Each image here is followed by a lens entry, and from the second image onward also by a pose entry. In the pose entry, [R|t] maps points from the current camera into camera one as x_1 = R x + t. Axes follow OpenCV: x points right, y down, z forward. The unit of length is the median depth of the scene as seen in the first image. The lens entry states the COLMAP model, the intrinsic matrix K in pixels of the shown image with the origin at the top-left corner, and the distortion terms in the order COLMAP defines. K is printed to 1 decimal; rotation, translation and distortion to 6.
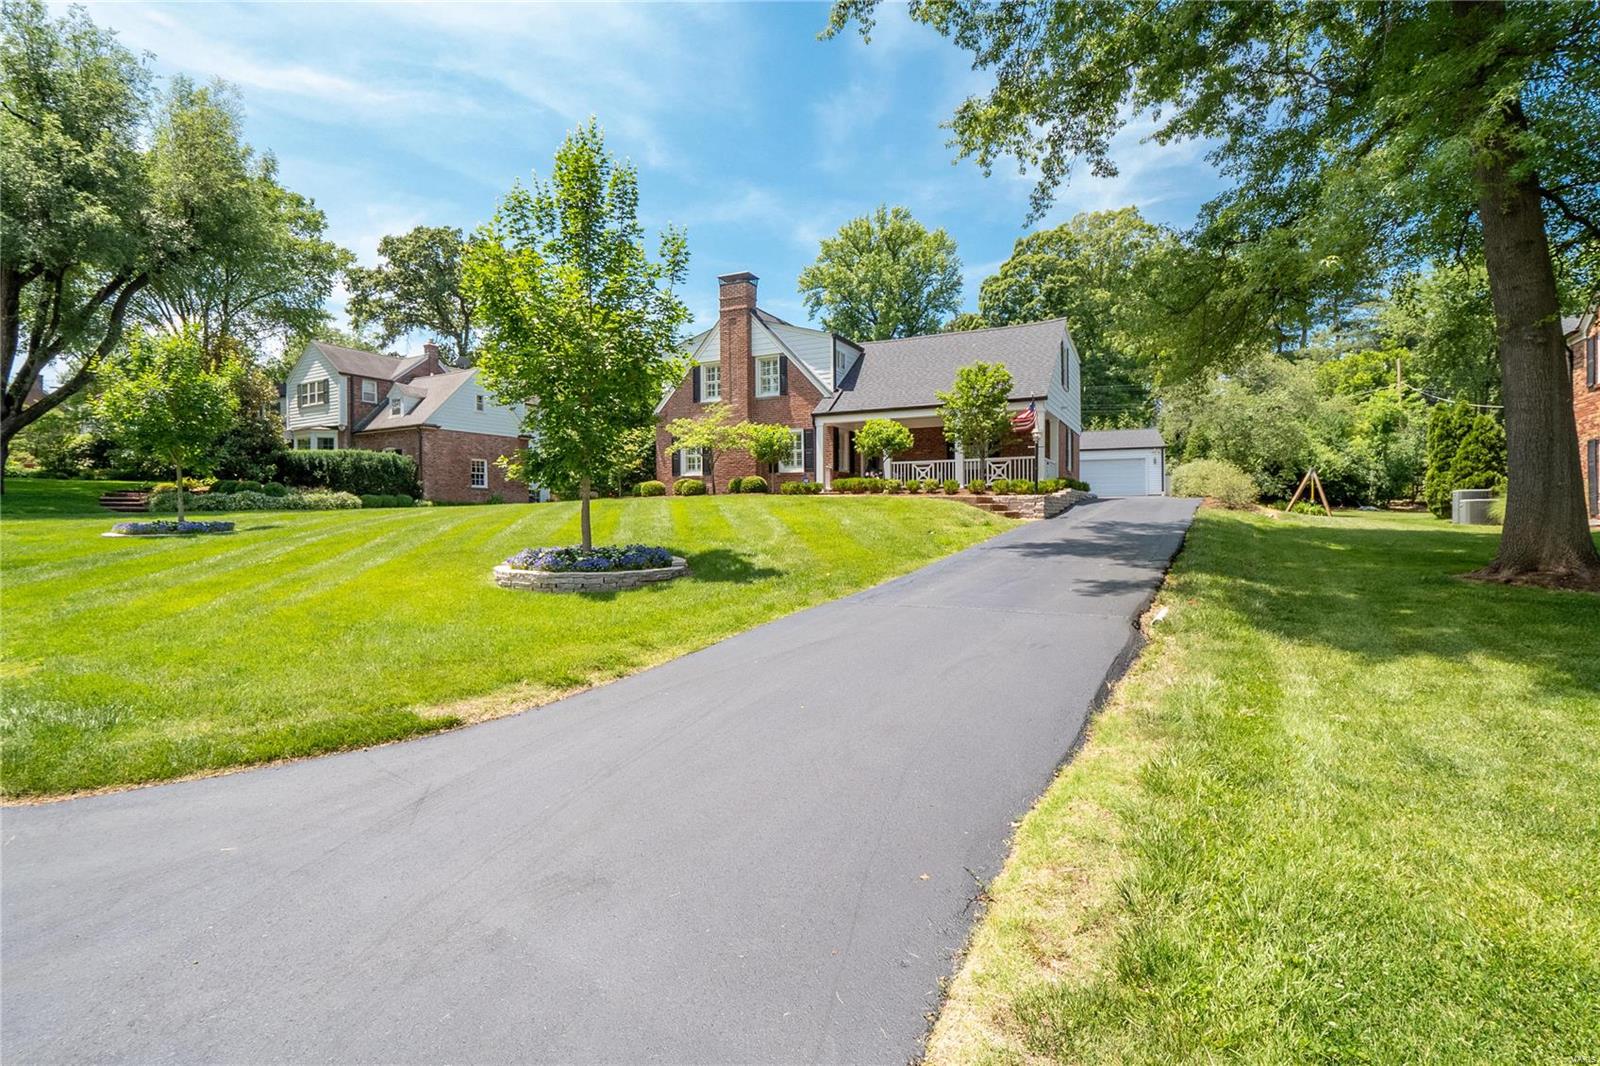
lens RADIAL K [[759.1, 0, 806.8], [0, 759.1, 534.3], [0, 0, 1]] dist [-0.009445, -0.000399]
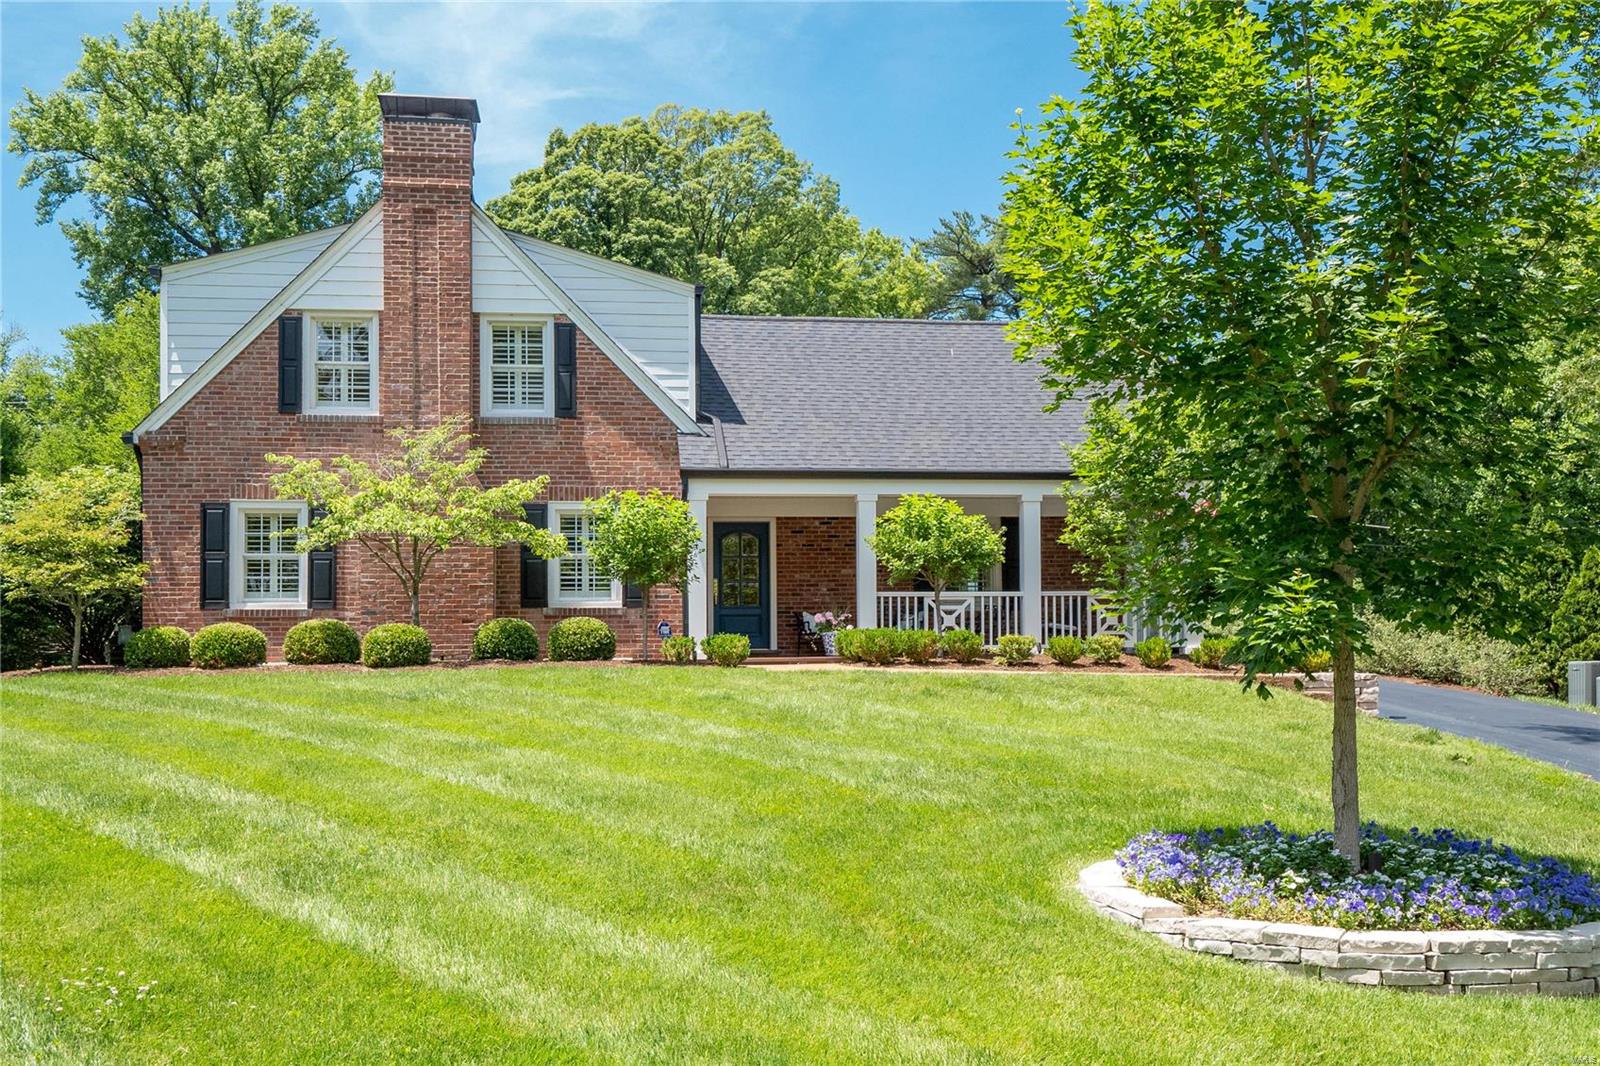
lens RADIAL K [[1630.7, 0, 800.0], [0, 1630.7, 533.0], [0, 0, 1]] dist [0.094542, -0.290846]
pose [[0.802559, 0.049318, 0.594530, -0.431386], [0.029681, 0.992042, -0.122360, -0.014553], [-0.595834, 0.115847, 0.794709, 0.247007]]
